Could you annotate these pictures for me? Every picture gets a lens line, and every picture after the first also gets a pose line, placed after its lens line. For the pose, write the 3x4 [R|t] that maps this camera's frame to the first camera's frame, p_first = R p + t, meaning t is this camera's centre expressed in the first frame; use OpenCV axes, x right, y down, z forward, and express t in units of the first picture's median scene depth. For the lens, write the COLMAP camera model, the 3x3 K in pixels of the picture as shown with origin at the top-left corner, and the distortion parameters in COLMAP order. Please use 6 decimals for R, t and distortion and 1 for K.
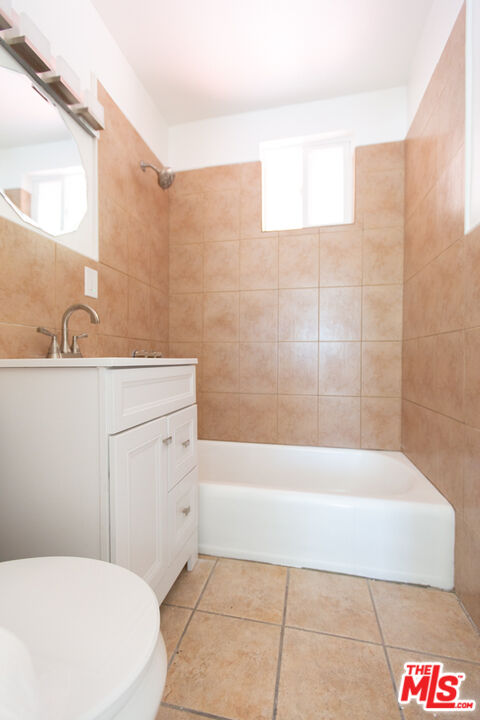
lens RADIAL K [[320.0, 0, 239.3], [0, 320.0, 361.1], [0, 0, 1]] dist [0.001871, -0.000056]
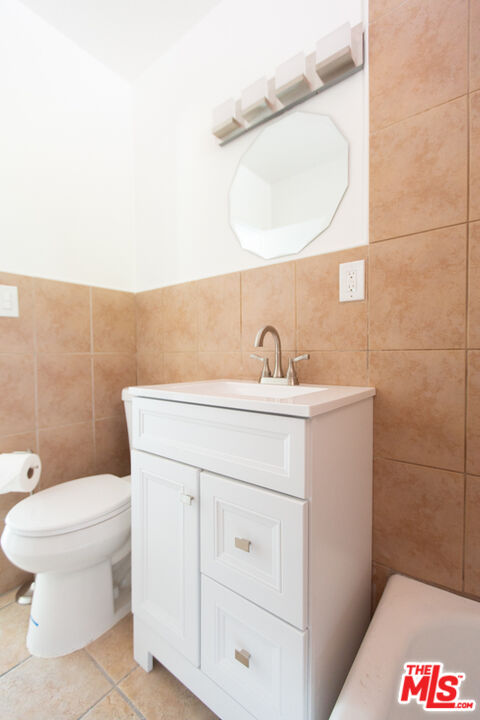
lens RADIAL K [[320.0, 0, 240.4], [0, 320.0, 357.9], [0, 0, 1]] dist [0.001871, -0.000056]
pose [[-0.440334, 0.006835, -0.897808, 0.297202], [-0.003756, 0.999948, 0.009454, -0.074450], [0.897826, 0.007535, -0.440286, 1.072138]]
